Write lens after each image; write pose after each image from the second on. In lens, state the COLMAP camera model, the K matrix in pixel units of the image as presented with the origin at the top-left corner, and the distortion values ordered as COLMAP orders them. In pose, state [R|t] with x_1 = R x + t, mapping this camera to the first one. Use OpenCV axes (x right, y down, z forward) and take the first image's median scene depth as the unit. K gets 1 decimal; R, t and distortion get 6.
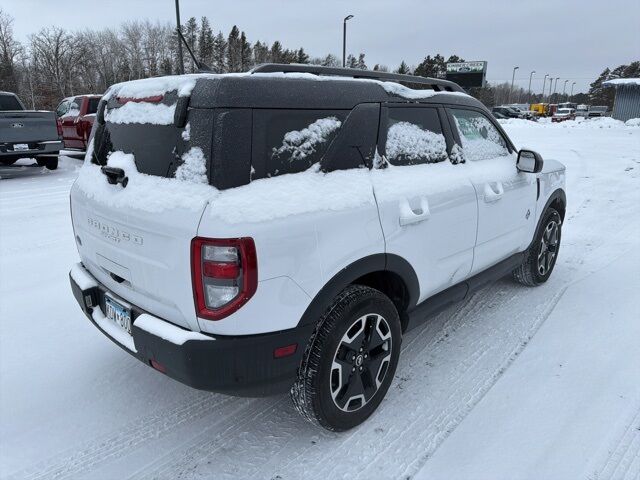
lens RADIAL K [[458.8, 0, 314.9], [0, 458.8, 241.3], [0, 0, 1]] dist [0.015588, -0.009567]
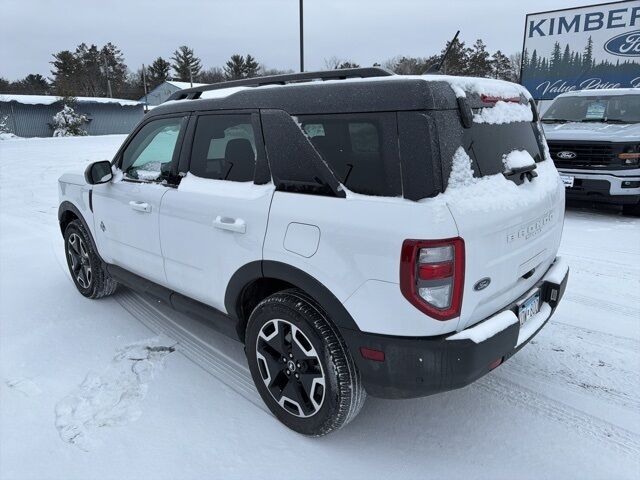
lens RADIAL K [[458.8, 0, 314.9], [0, 458.8, 241.3], [0, 0, 1]] dist [0.015588, -0.009567]
pose [[-0.016983, -0.264412, 0.964260, -1.478972], [0.295328, 0.920044, 0.257489, -0.413868], [-0.955245, 0.289146, 0.062463, 1.462241]]
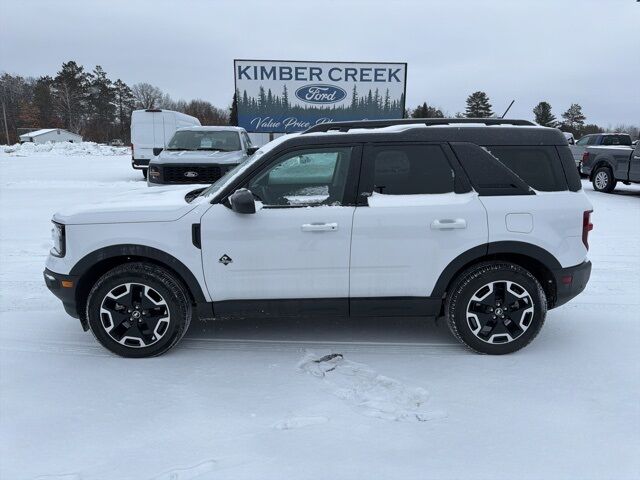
lens RADIAL K [[463.6, 0, 320.0], [0, 463.6, 240.0], [0, 0, 1]] dist [0.063422, -0.064647]
pose [[-0.716366, -0.147722, 0.681908, -1.137353], [0.192172, 0.897756, 0.396364, -0.887849], [-0.670738, 0.414986, -0.614734, 3.023034]]
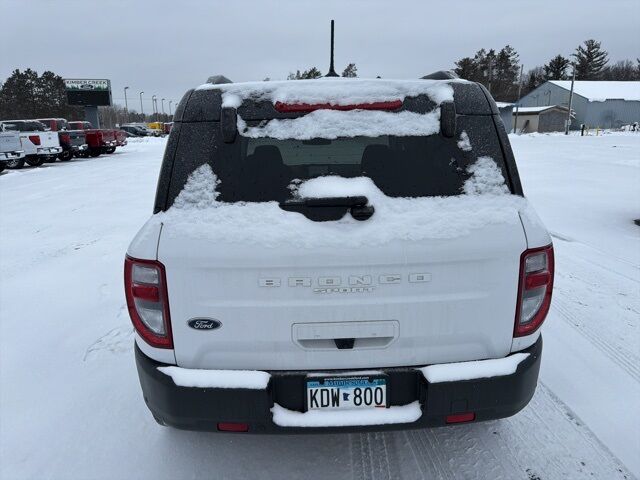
lens RADIAL K [[458.8, 0, 314.9], [0, 458.8, 241.3], [0, 0, 1]] dist [0.015588, -0.009567]
pose [[0.695944, -0.188759, 0.692844, -1.014722], [0.215608, 0.975244, 0.049122, -0.138614], [-0.684964, 0.115197, 0.719412, 0.515809]]
